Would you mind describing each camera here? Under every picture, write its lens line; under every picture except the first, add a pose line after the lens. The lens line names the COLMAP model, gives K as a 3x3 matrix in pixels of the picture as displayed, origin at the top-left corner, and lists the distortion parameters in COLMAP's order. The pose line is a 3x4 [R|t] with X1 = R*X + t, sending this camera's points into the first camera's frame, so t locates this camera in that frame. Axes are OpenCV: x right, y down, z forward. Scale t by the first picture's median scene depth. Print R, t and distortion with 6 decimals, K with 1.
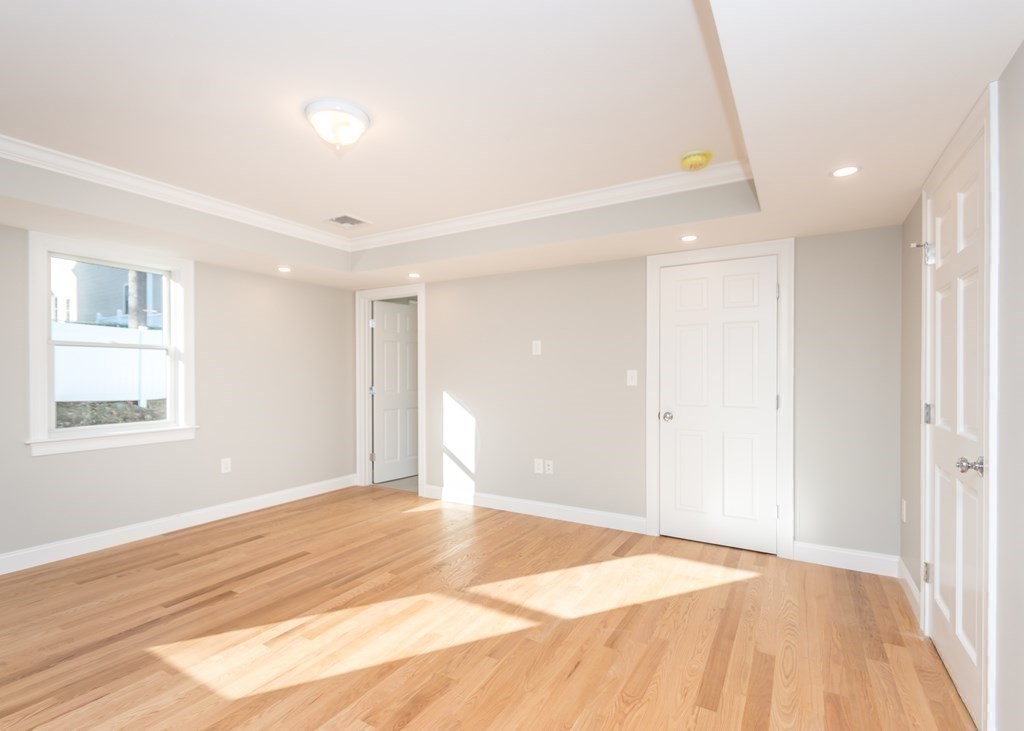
lens RADIAL K [[514.1, 0, 512.0], [0, 514.1, 365.5], [0, 0, 1]] dist [-0.000317, -0.000440]
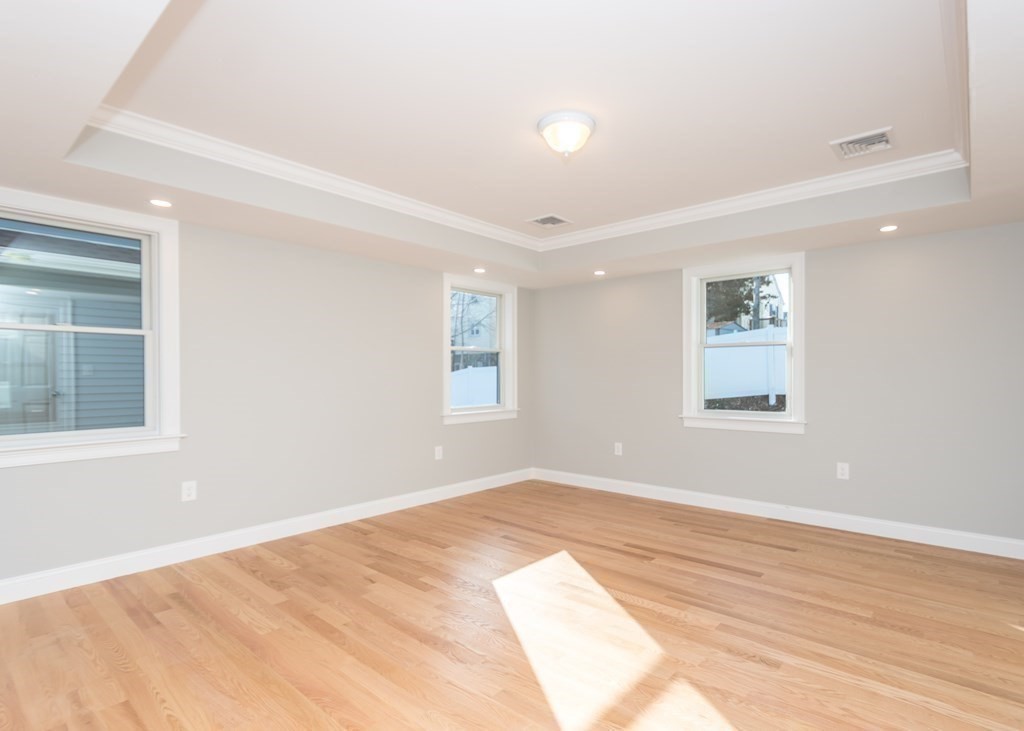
lens RADIAL K [[500.2, 0, 512.5], [0, 500.2, 371.0], [0, 0, 1]] dist [0.000113, -0.000828]
pose [[-0.195666, -0.005399, -0.980656, 0.539389], [0.017378, 0.999809, -0.008972, 0.026404], [0.980517, -0.018797, -0.195534, 0.824717]]
